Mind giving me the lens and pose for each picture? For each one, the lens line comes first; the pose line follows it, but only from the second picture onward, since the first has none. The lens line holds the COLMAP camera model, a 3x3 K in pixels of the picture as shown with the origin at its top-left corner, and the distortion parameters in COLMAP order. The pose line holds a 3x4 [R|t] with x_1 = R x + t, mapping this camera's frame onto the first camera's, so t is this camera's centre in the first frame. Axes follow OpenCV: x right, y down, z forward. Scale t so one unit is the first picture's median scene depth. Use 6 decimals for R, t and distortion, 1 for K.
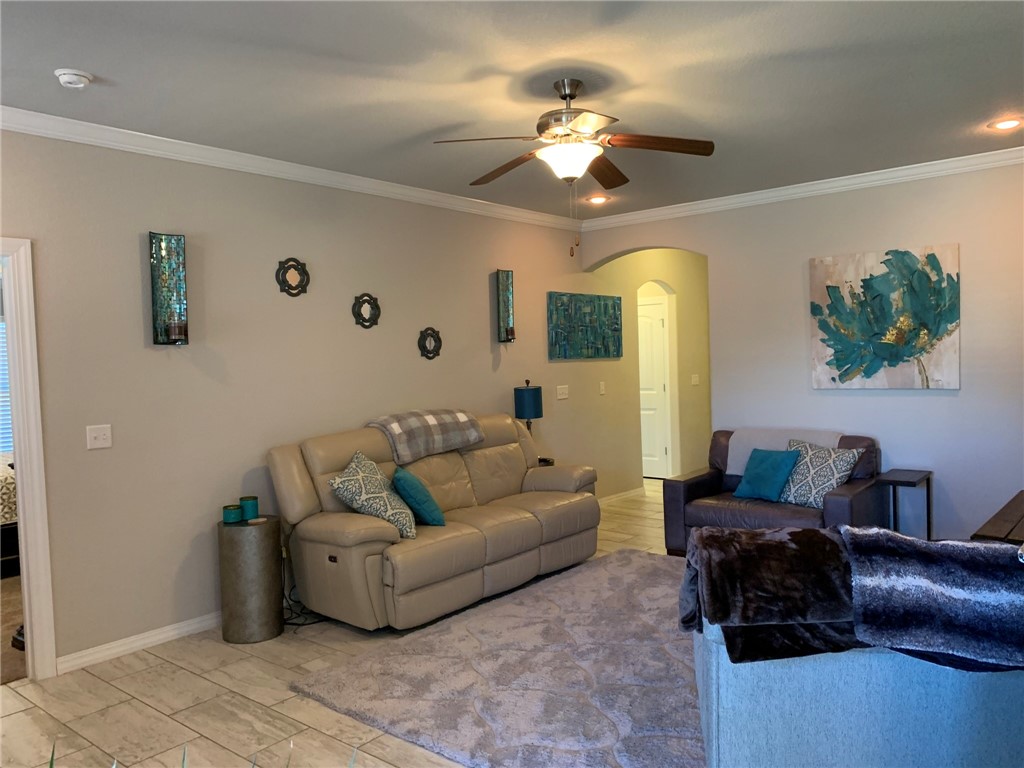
lens RADIAL K [[780.8, 0, 495.2], [0, 780.8, 389.4], [0, 0, 1]] dist [0.012645, -0.011137]
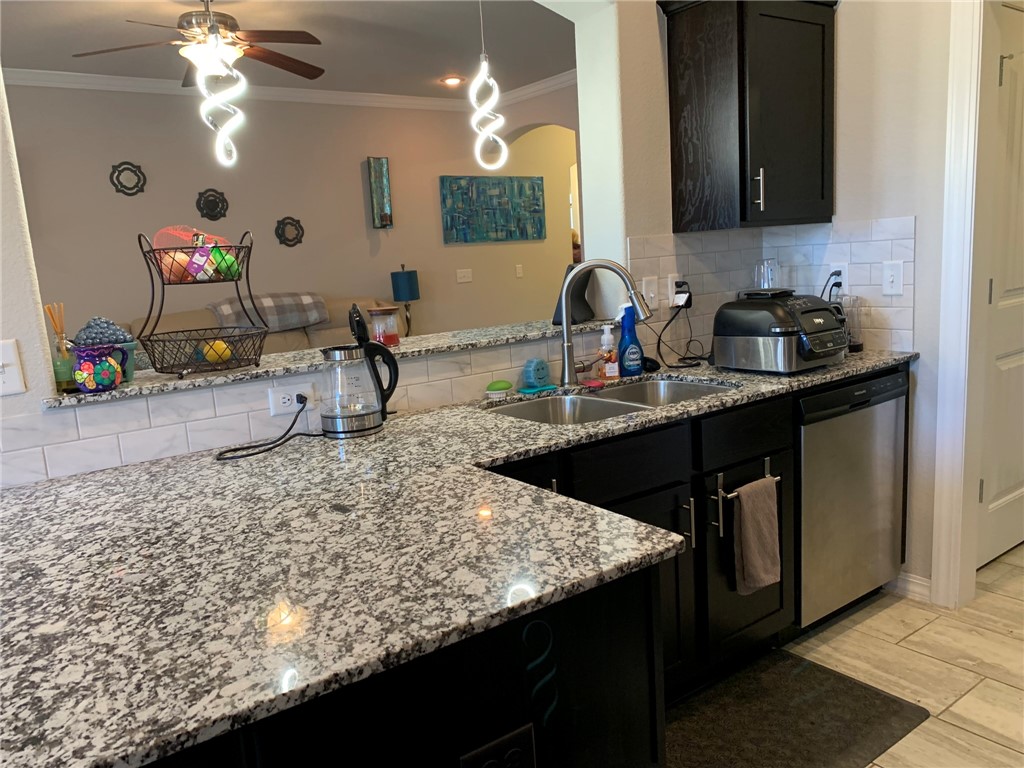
lens RADIAL K [[780.8, 0, 495.2], [0, 780.8, 389.4], [0, 0, 1]] dist [0.012645, -0.011137]
pose [[0.971822, 0.008543, -0.235559, 0.484466], [0.024718, 0.990139, 0.137887, 0.015737], [0.234415, -0.139824, 0.962029, -0.018741]]
